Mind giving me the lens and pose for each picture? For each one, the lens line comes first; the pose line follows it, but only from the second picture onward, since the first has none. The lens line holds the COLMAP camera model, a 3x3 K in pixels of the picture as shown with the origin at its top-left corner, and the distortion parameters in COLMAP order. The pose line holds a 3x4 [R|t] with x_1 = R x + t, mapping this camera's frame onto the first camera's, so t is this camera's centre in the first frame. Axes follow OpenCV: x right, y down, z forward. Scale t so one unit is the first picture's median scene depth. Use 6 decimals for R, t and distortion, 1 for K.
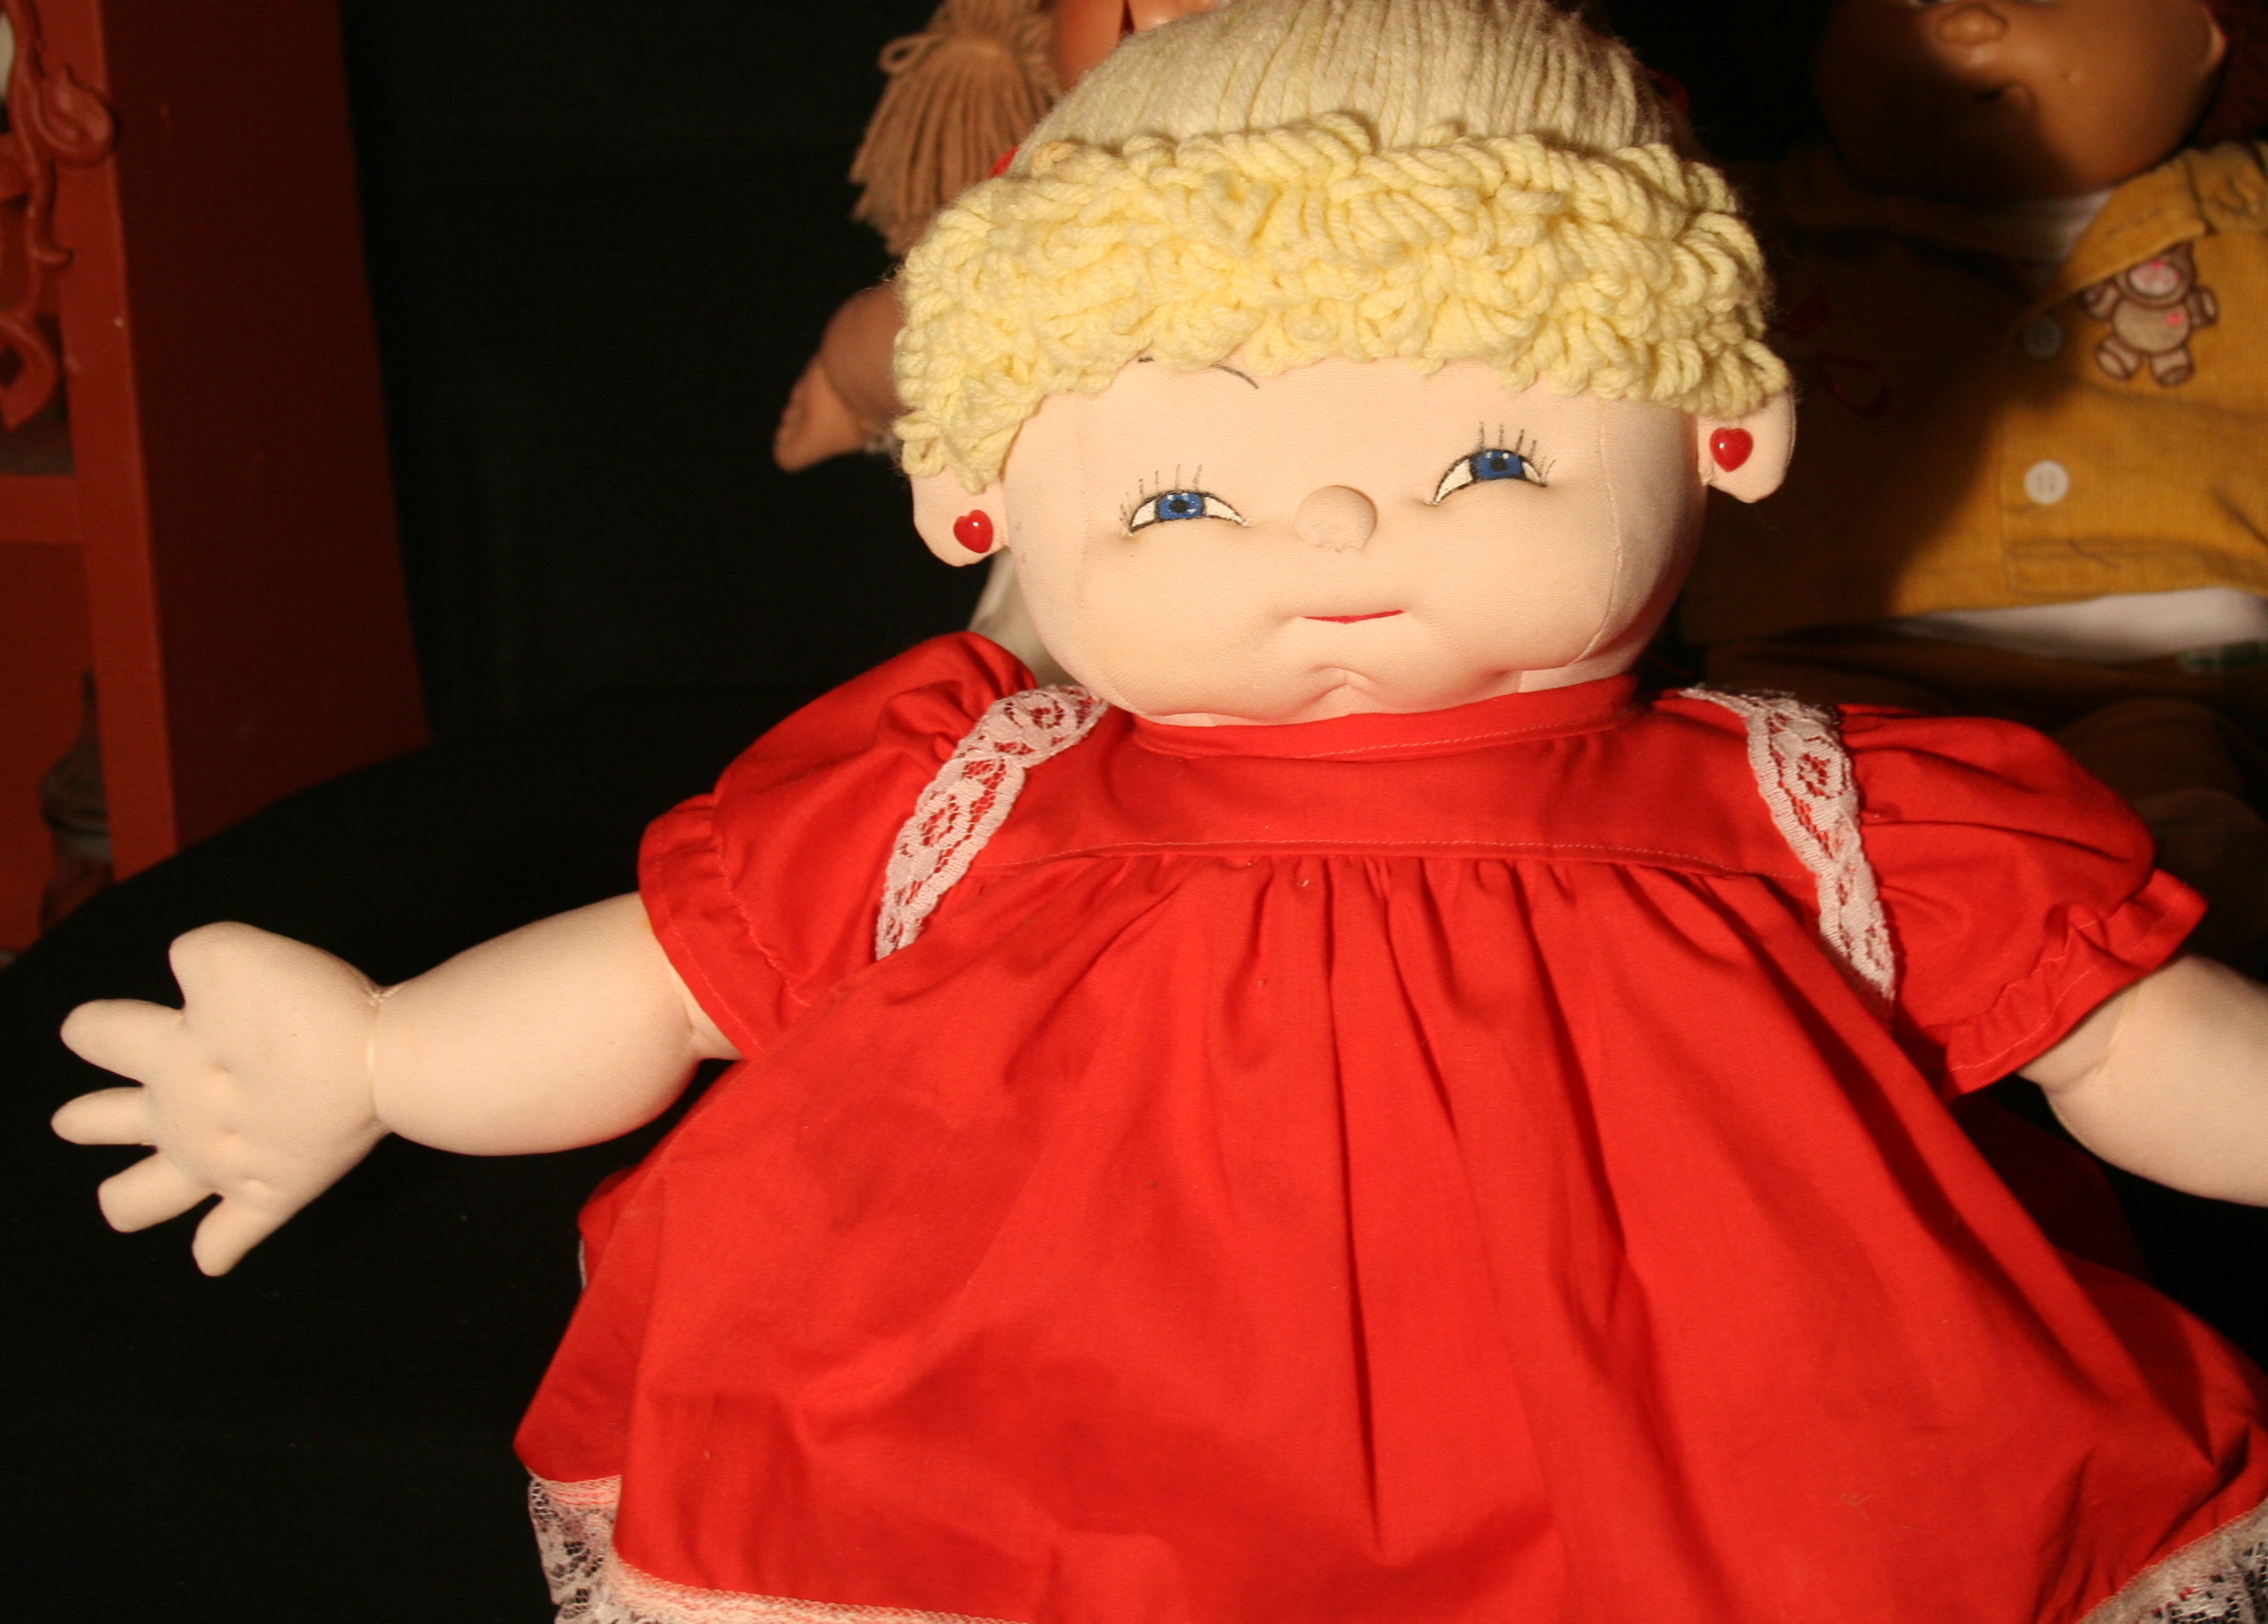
lens RADIAL K [[5385.2, 0, 1135.3], [0, 5385.2, 530.8], [0, 0, 1]] dist [0.009856, 0.233594]
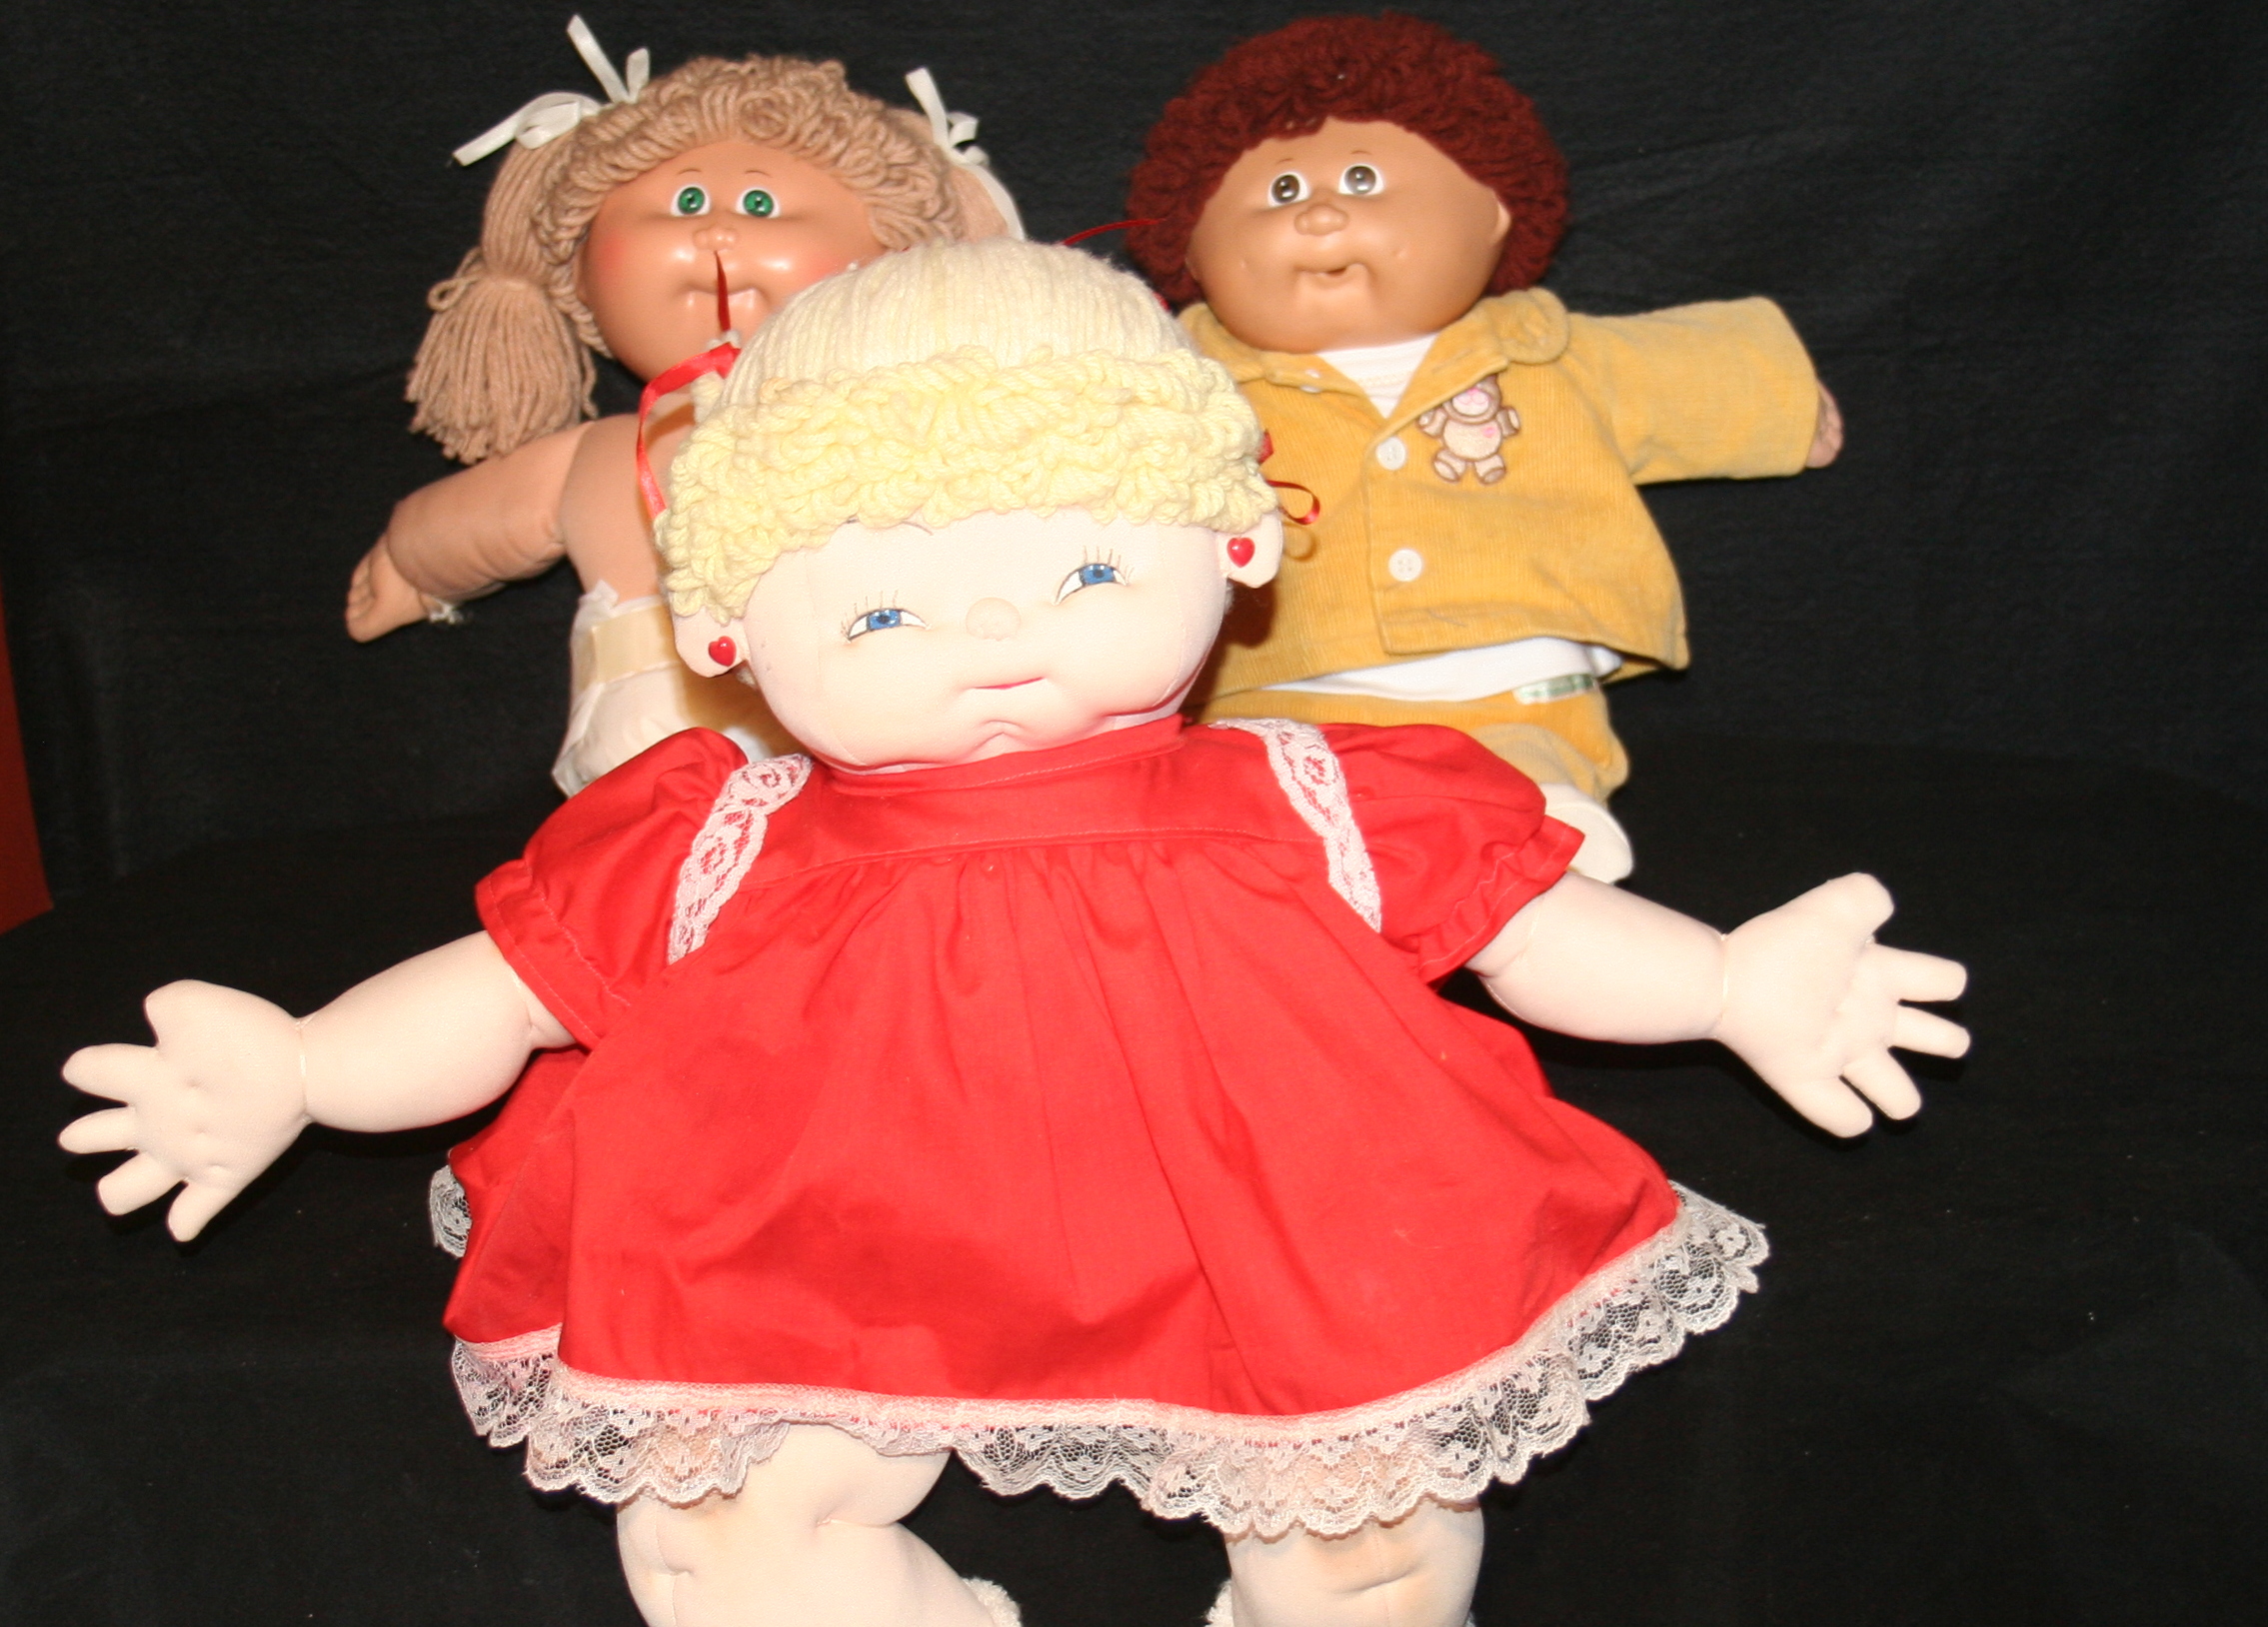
lens RADIAL K [[5385.5, 0, 1135.3], [0, 5385.5, 532.2], [0, 0, 1]] dist [0.009856, 0.233594]
pose [[0.987019, -0.078612, 0.140050, -0.121148], [0.082334, 0.996384, -0.020969, 0.007828], [-0.137895, 0.032227, 0.989922, -0.436777]]
